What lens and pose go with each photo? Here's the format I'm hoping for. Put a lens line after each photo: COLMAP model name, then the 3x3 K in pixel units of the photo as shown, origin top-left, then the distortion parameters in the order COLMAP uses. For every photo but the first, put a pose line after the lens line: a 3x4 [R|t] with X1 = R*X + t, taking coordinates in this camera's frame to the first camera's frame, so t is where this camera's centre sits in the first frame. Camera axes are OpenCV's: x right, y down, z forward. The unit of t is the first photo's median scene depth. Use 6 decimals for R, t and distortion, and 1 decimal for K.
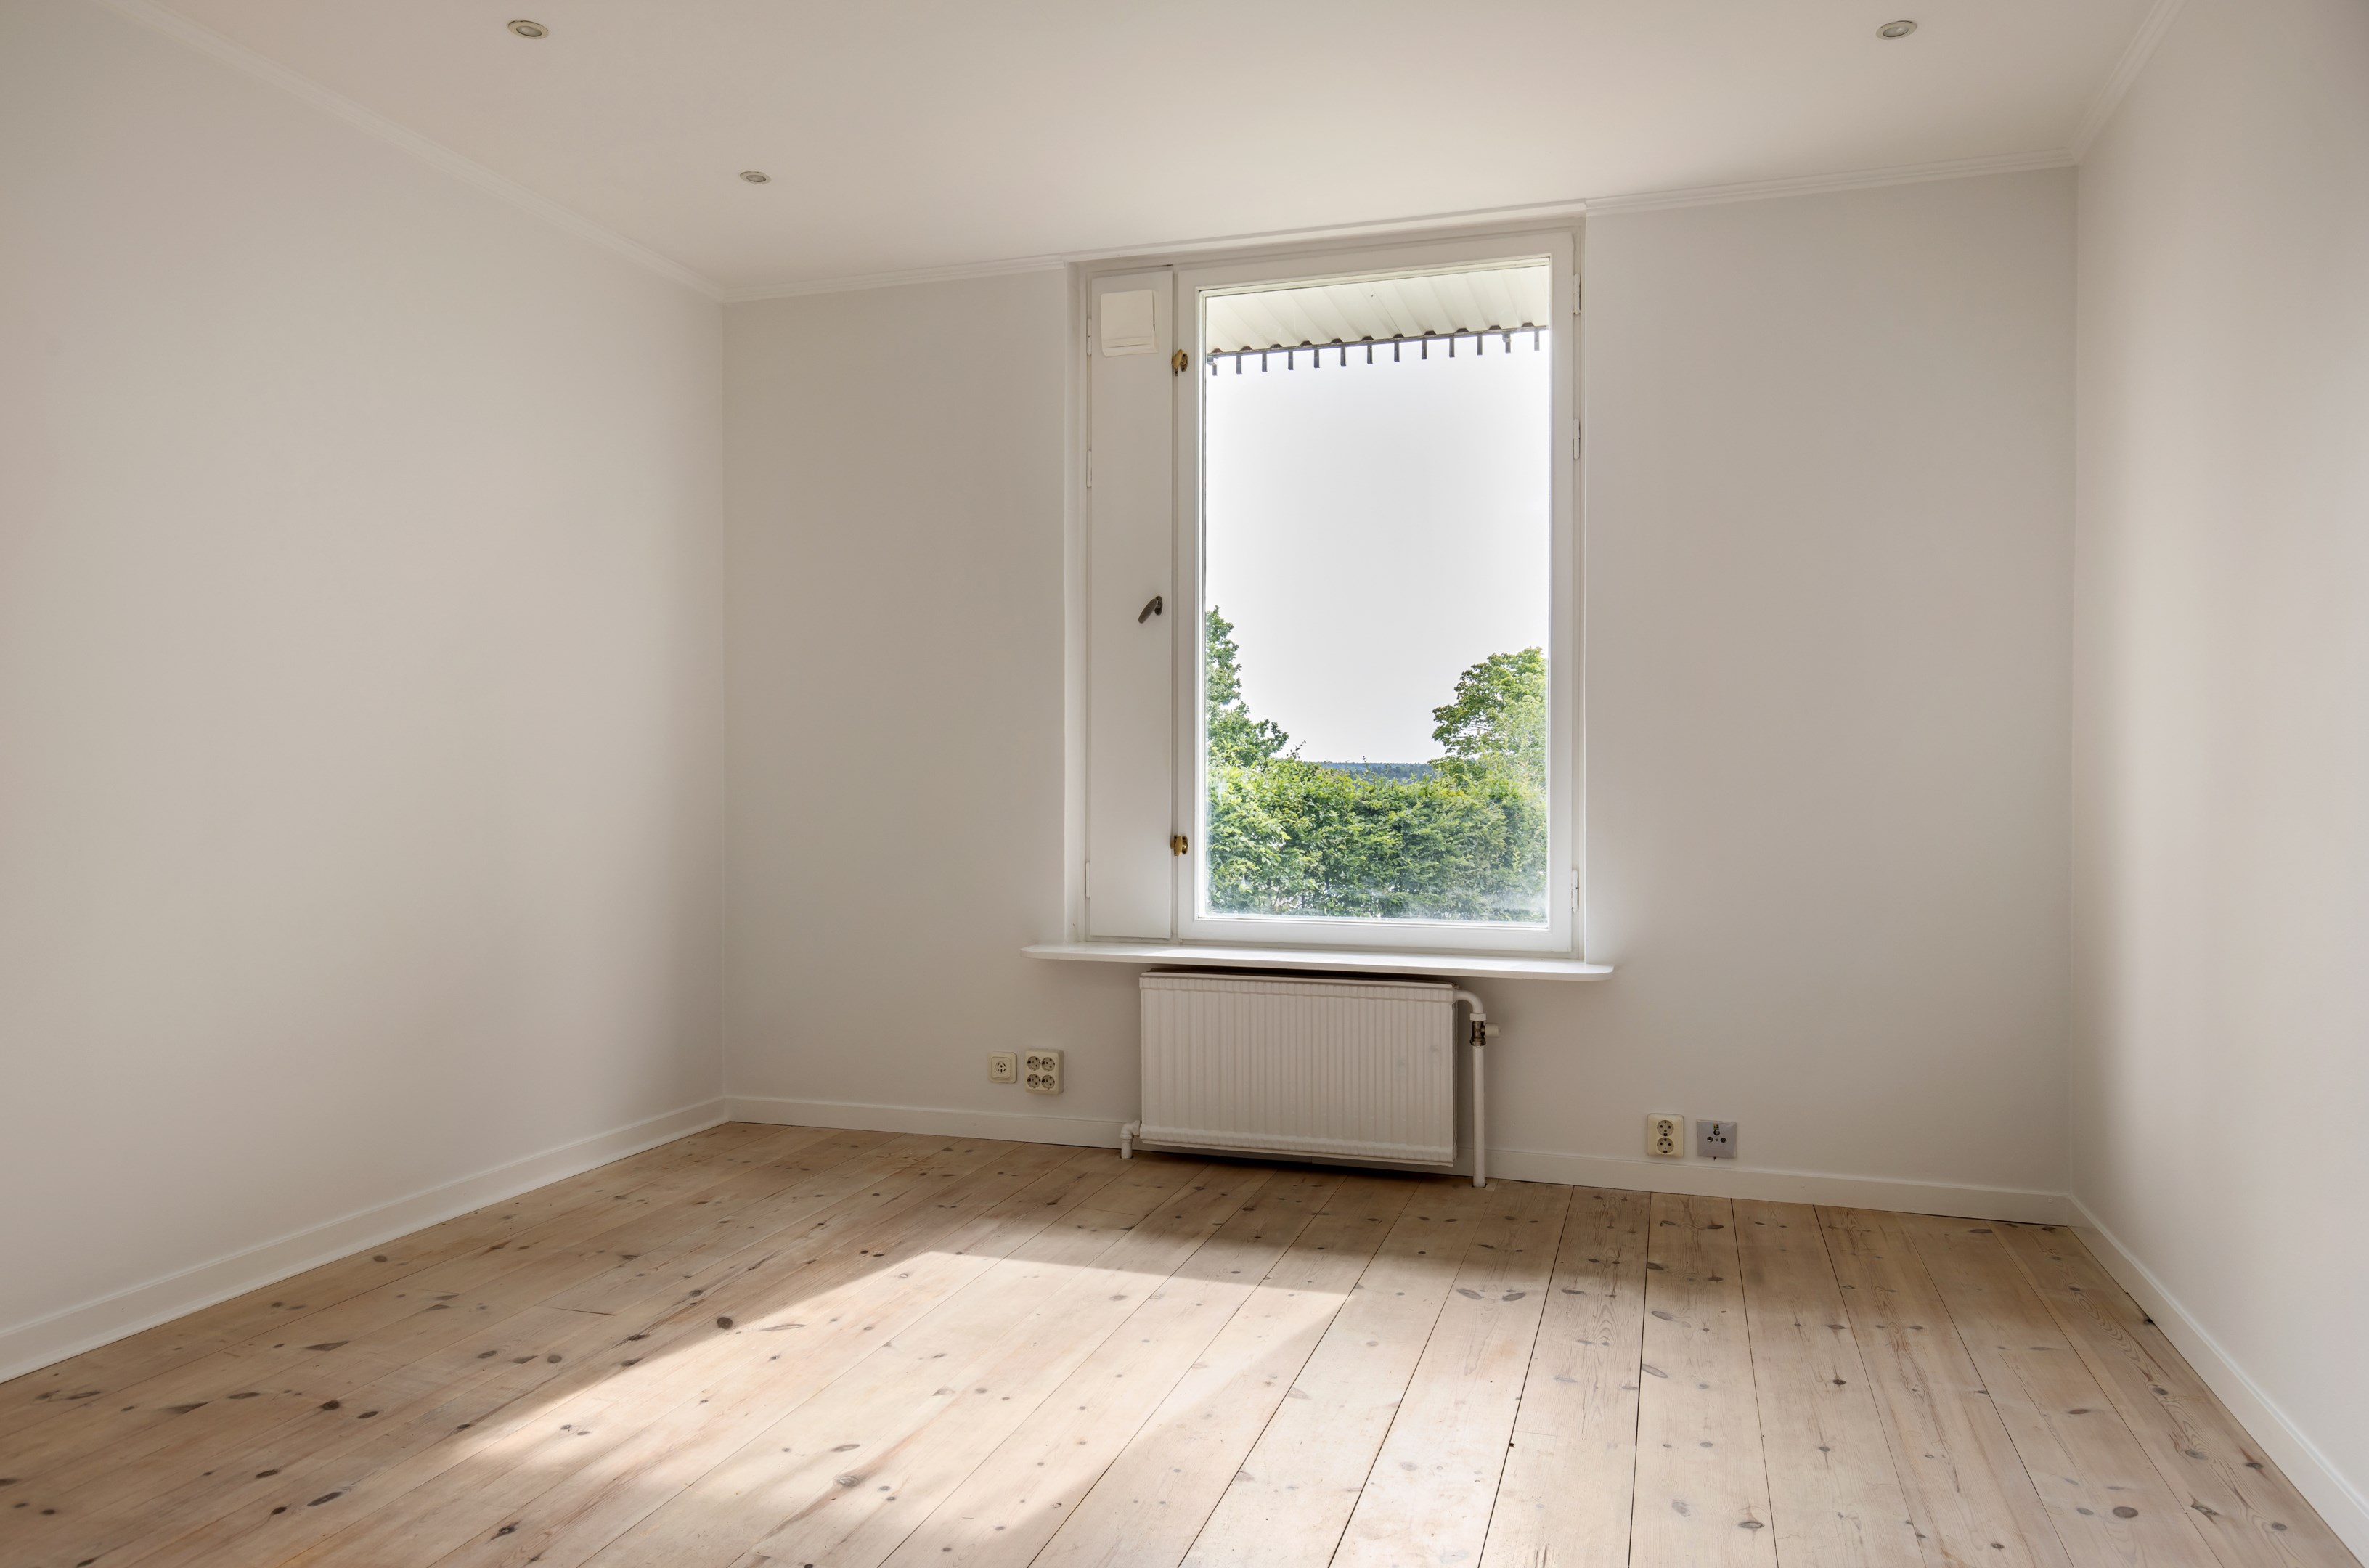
lens RADIAL K [[1601.5, 0, 1166.0], [0, 1601.5, 784.6], [0, 0, 1]] dist [-0.001665, -0.003052]
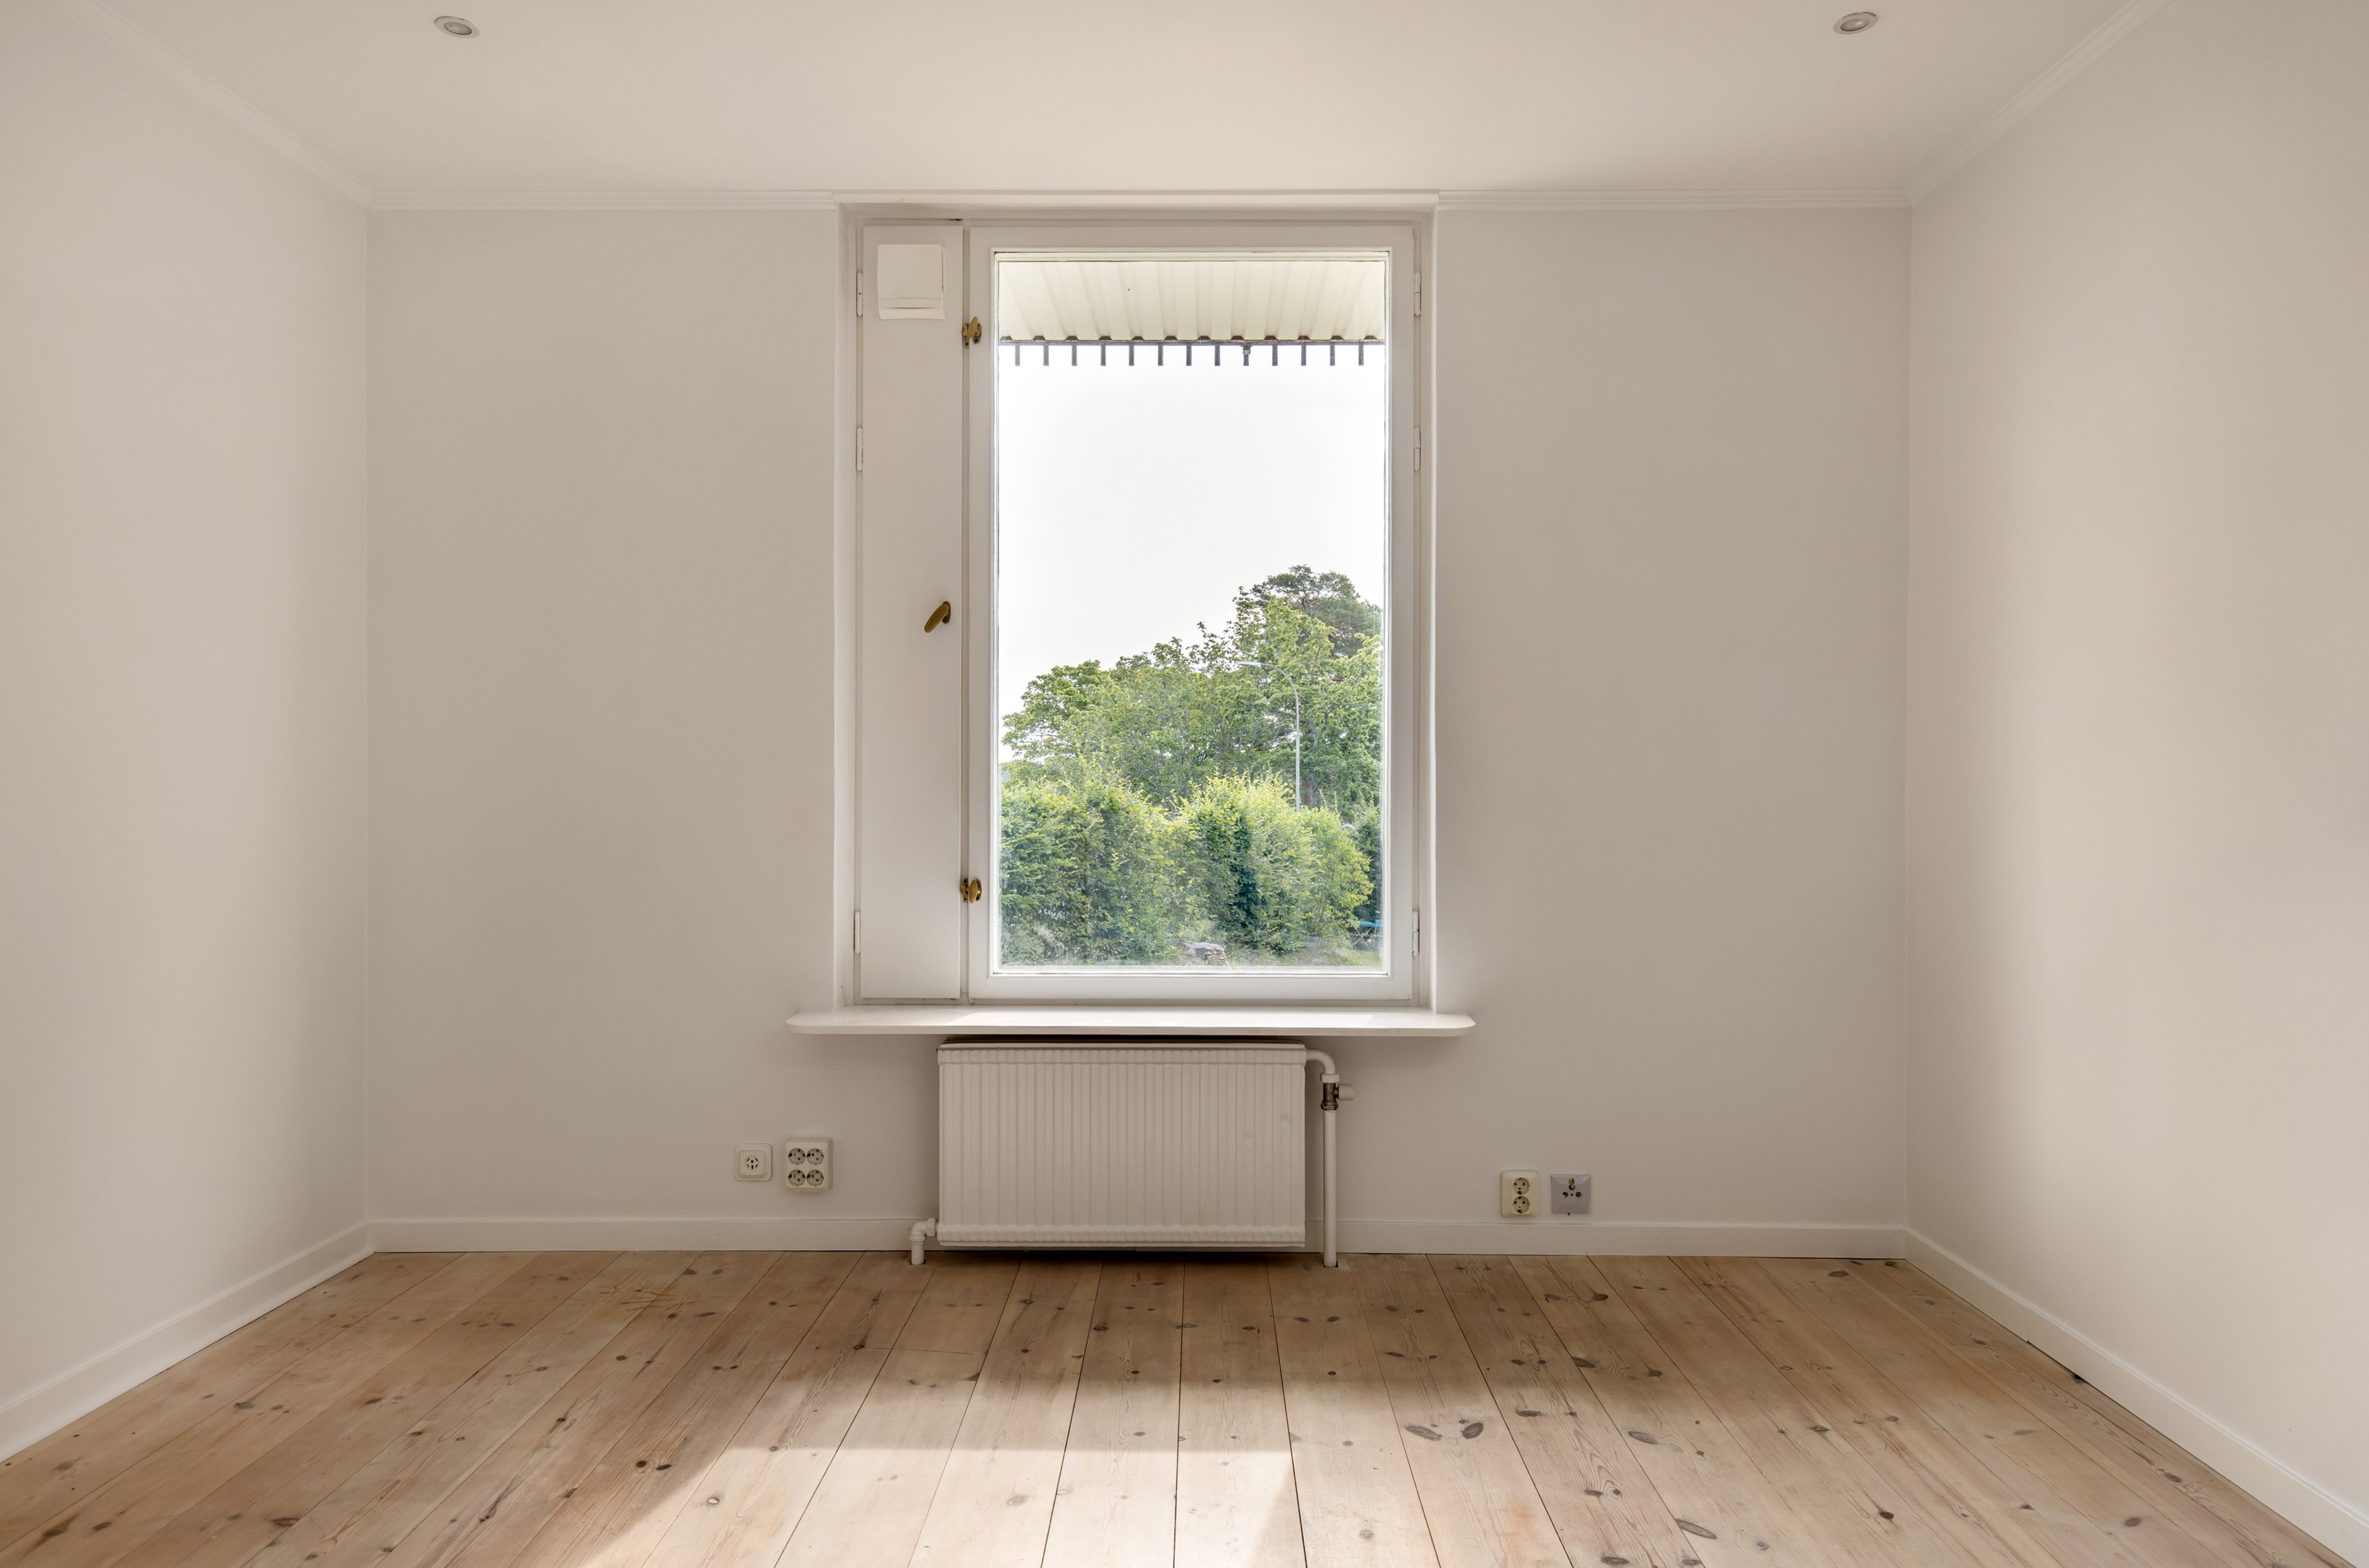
lens RADIAL K [[1481.4, 0, 1203.0], [0, 1481.4, 773.4], [0, 0, 1]] dist [0.002671, 0.000622]
pose [[0.953446, 0.000066, 0.301564, -0.123067], [0.002224, 0.999971, -0.007251, -0.020889], [-0.301556, 0.007584, 0.953418, 0.215676]]
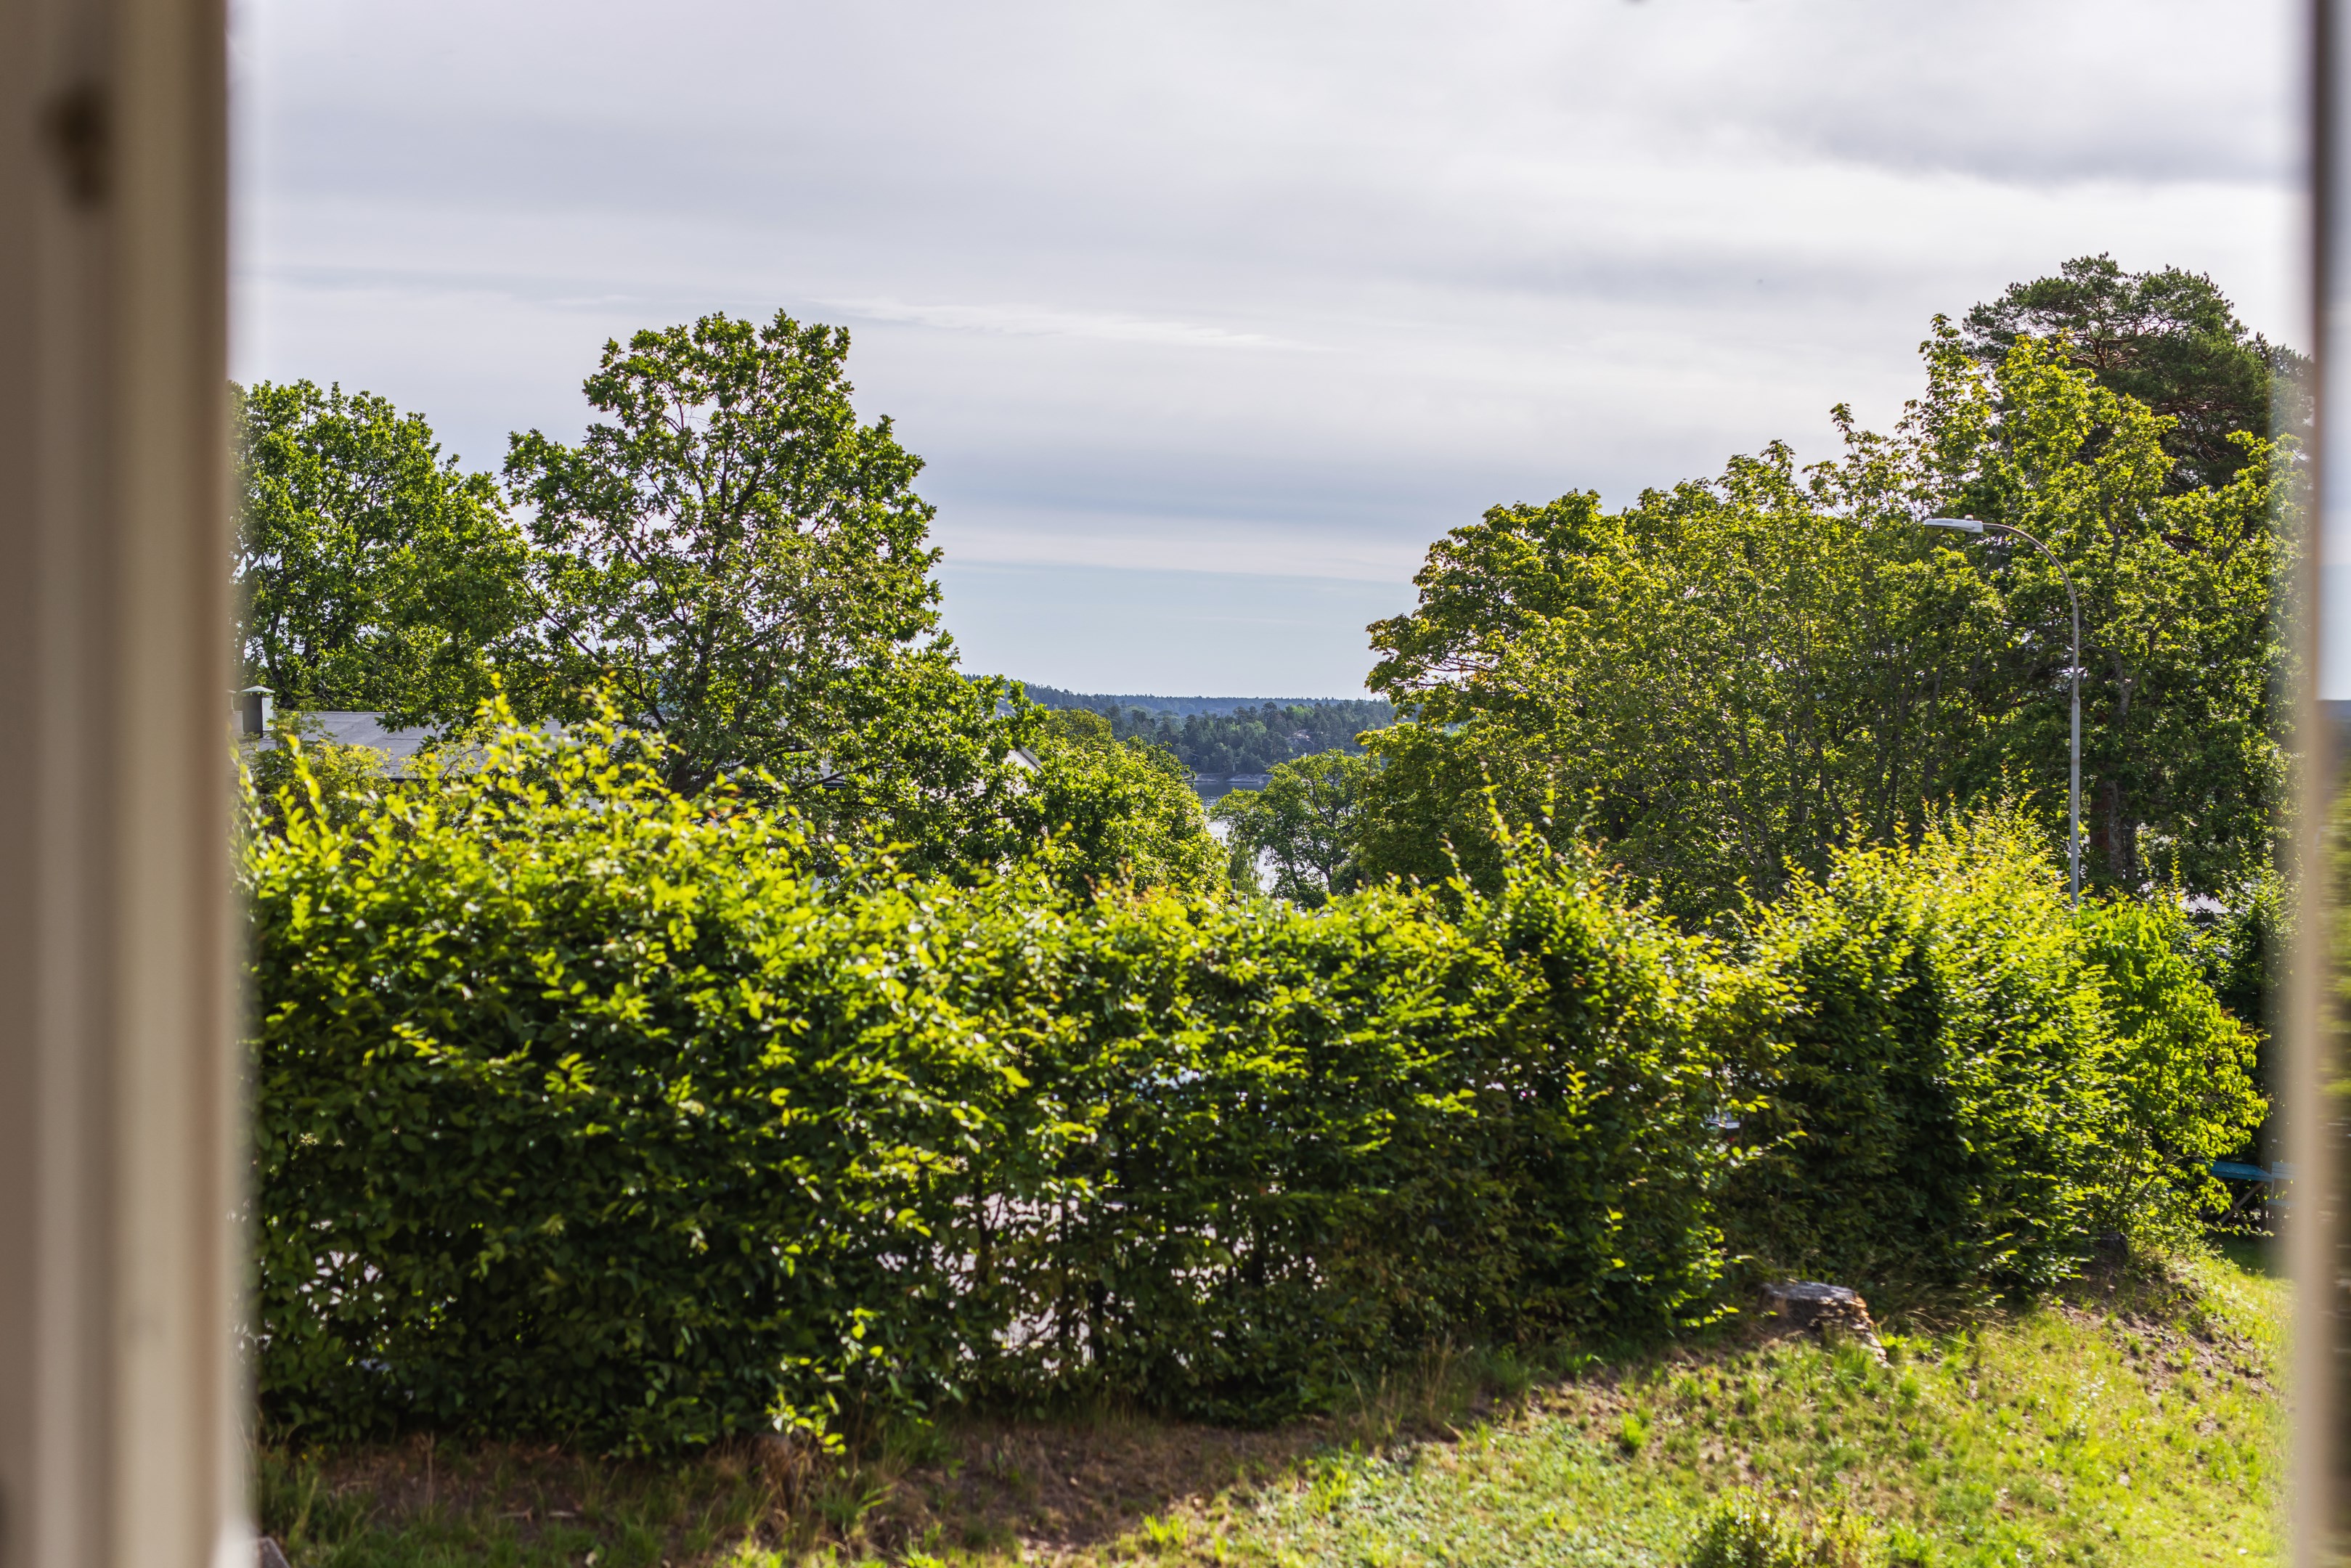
lens RADIAL K [[3420.0, 0, 1173.9], [0, 3420.0, 773.8], [0, 0, 1]] dist [0.000957, 0.086085]
pose [[0.993978, 0.002889, 0.109545, 0.090798], [-0.003428, 0.999983, 0.004734, -0.213497], [-0.109530, -0.005081, 0.993971, 0.676365]]
